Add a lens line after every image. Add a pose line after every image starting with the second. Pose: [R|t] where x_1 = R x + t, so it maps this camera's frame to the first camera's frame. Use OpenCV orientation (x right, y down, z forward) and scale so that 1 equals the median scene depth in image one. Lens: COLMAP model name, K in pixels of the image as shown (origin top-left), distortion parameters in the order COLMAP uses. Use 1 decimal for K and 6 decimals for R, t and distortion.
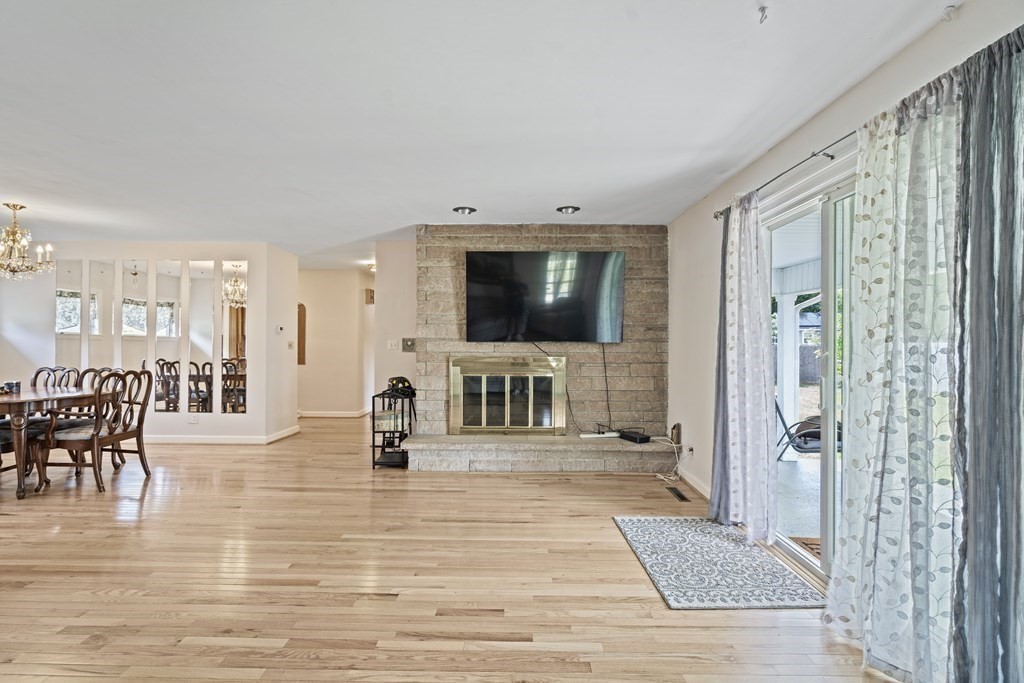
lens RADIAL K [[463.1, 0, 509.5], [0, 463.1, 340.5], [0, 0, 1]] dist [-0.004710, 0.002089]
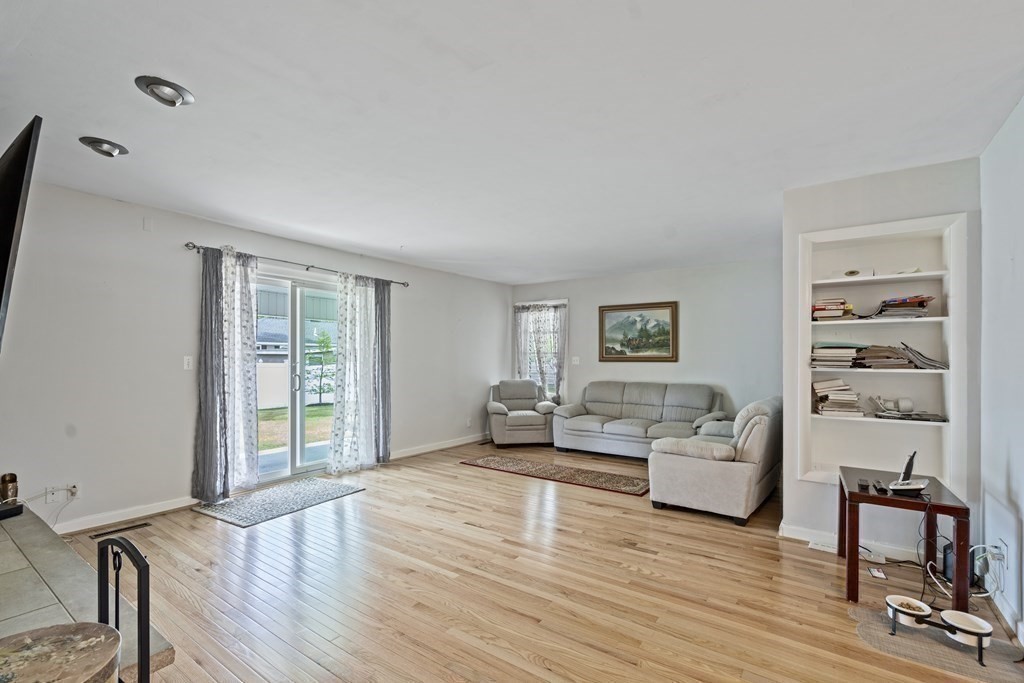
lens RADIAL K [[463.1, 0, 510.7], [0, 463.1, 350.7], [0, 0, 1]] dist [-0.004710, 0.002089]
pose [[-0.822884, 0.000815, 0.568209, -1.215826], [-0.003527, 0.999972, -0.006542, -0.014059], [-0.568199, -0.007388, -0.822858, 2.133423]]
